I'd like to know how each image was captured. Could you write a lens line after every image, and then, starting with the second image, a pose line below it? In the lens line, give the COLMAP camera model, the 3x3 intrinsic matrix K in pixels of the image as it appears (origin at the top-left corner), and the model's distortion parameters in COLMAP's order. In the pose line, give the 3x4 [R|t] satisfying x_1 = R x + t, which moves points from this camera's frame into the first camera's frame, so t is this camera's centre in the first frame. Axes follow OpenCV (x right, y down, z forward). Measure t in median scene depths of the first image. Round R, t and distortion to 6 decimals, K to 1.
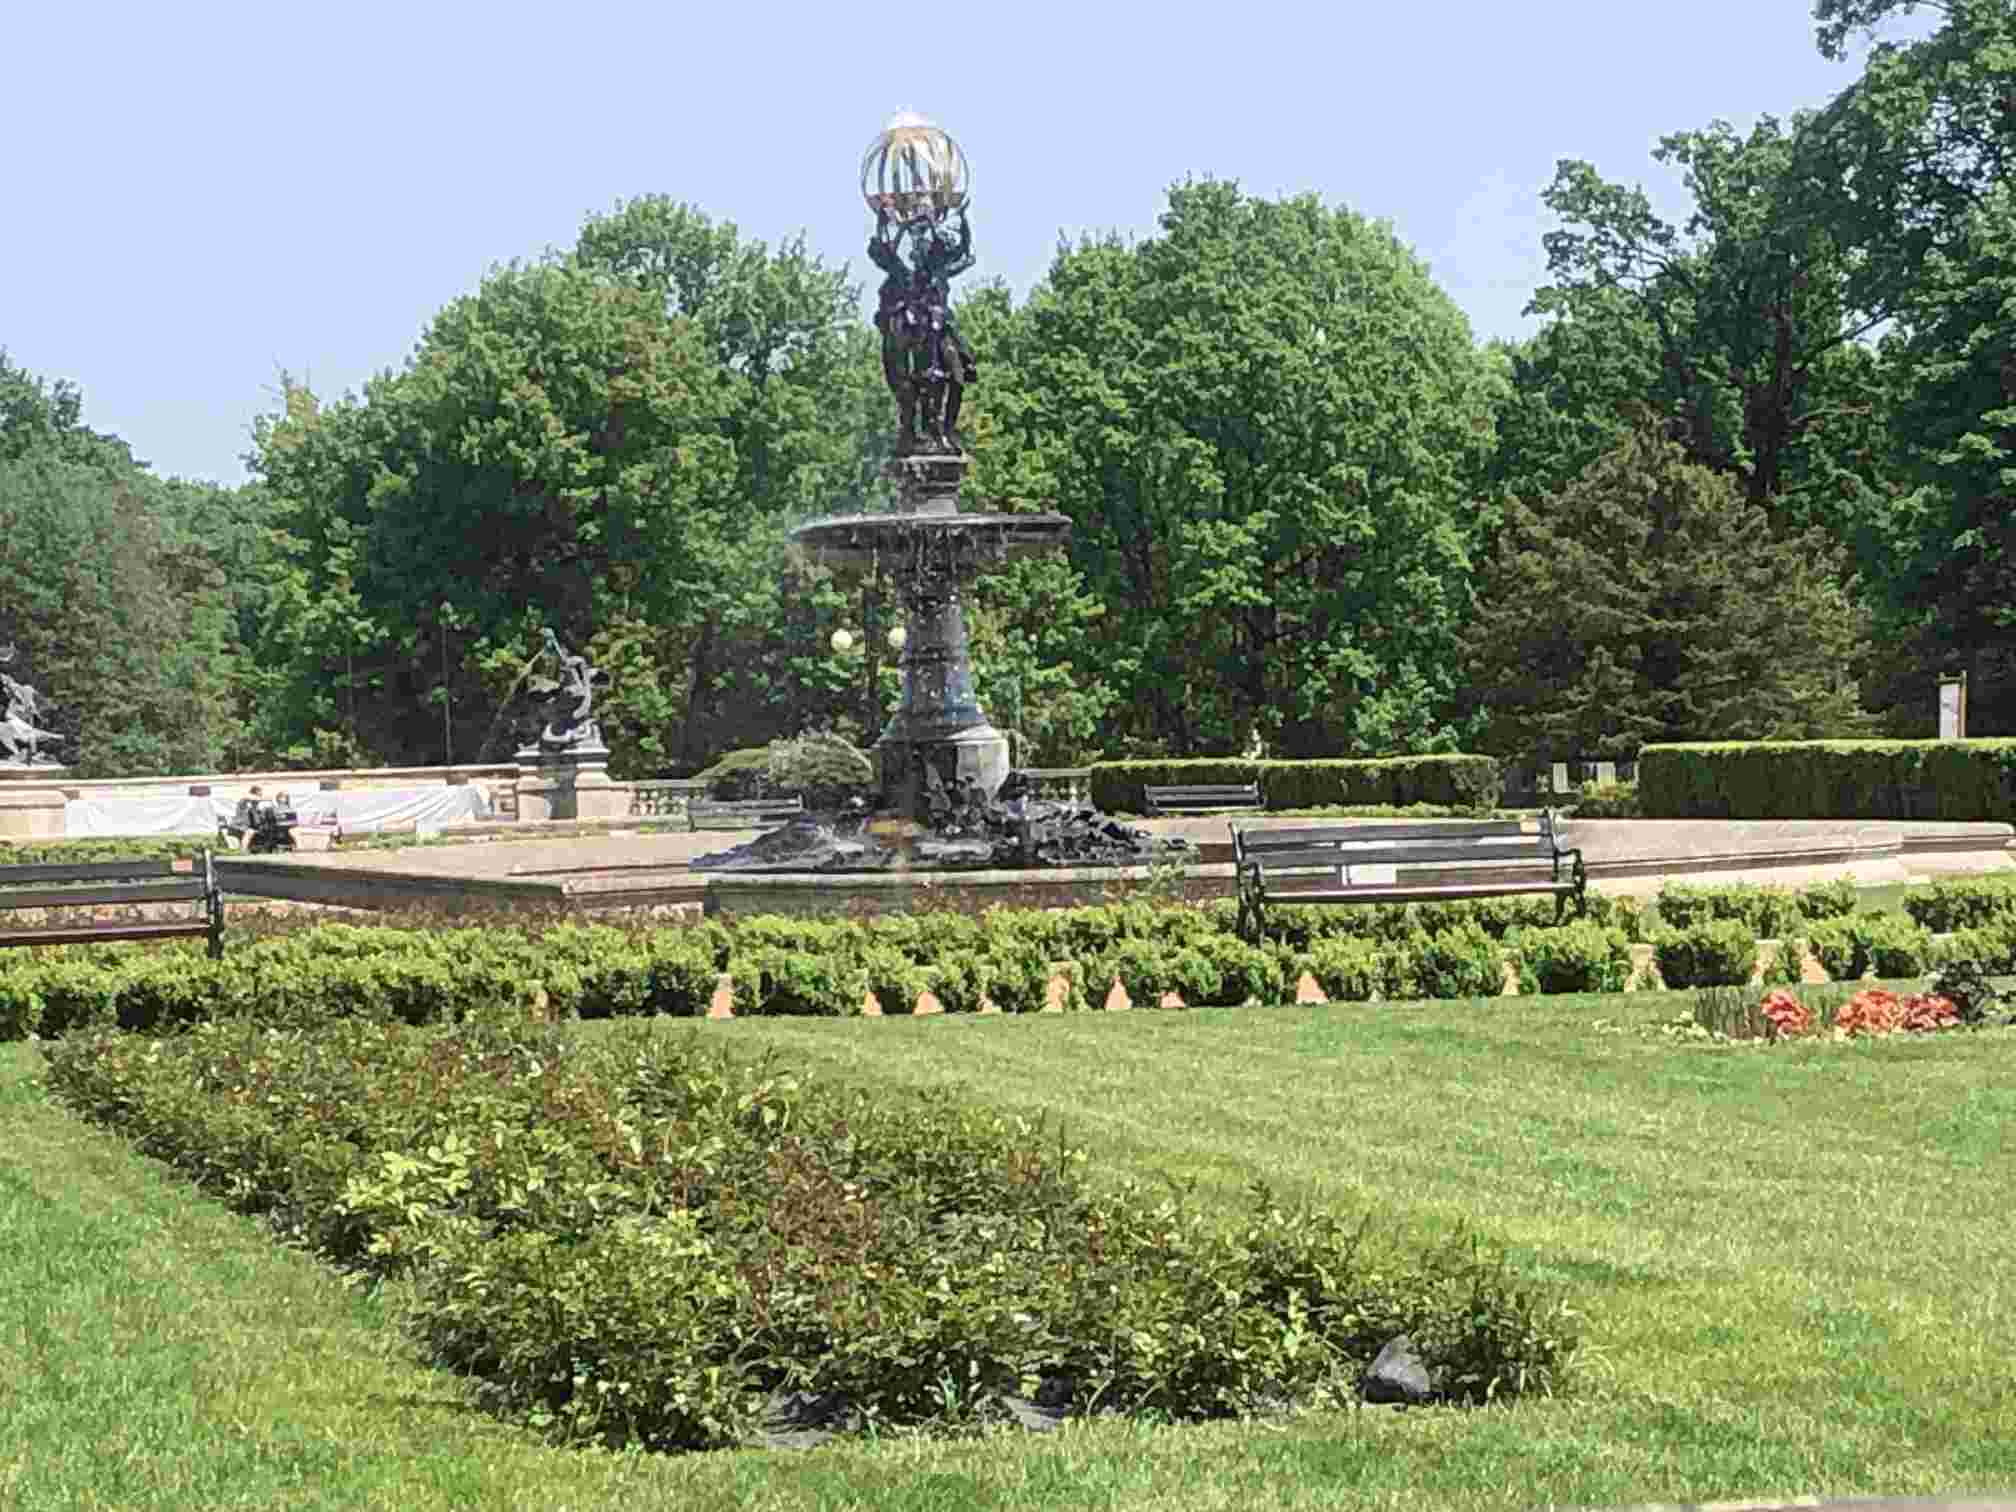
lens RADIAL K [[6041.0, 0, 1005.1], [0, 6041.0, 749.7], [0, 0, 1]] dist [0.256061, 0.000000]
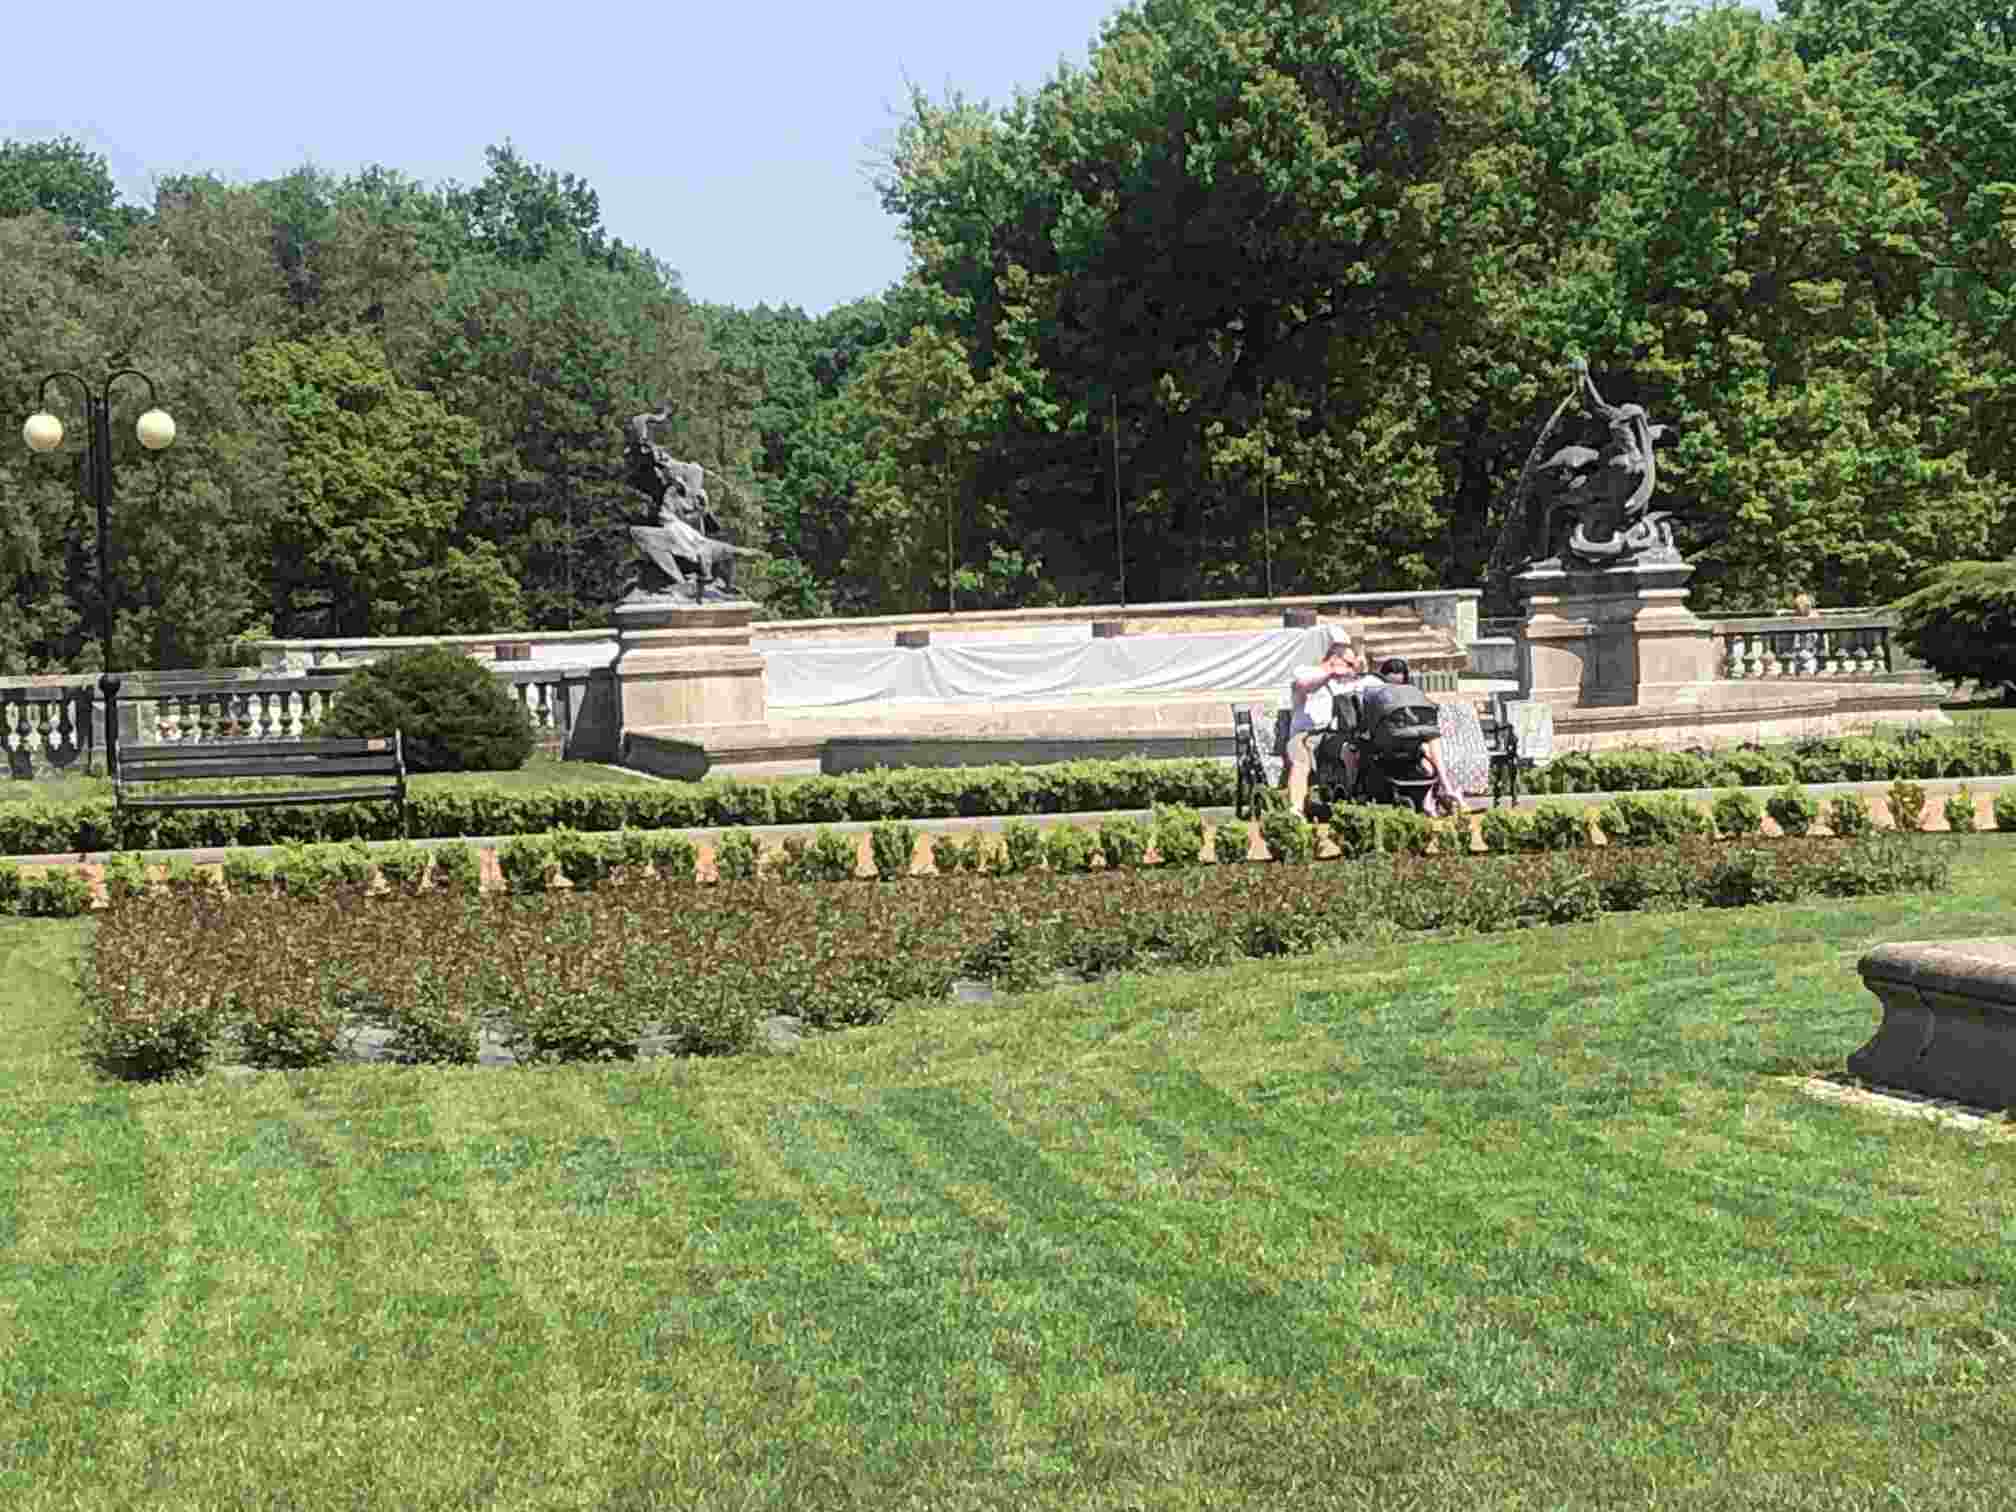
lens RADIAL K [[5560.4, 0, 1009.7], [0, 5560.4, 757.2], [0, 0, 1]] dist [0.020281, 0.000000]
pose [[0.997467, -0.007685, -0.070719, -0.063995], [0.009938, 0.999453, 0.031557, 0.000615], [0.070438, -0.032179, 0.996997, 0.324589]]
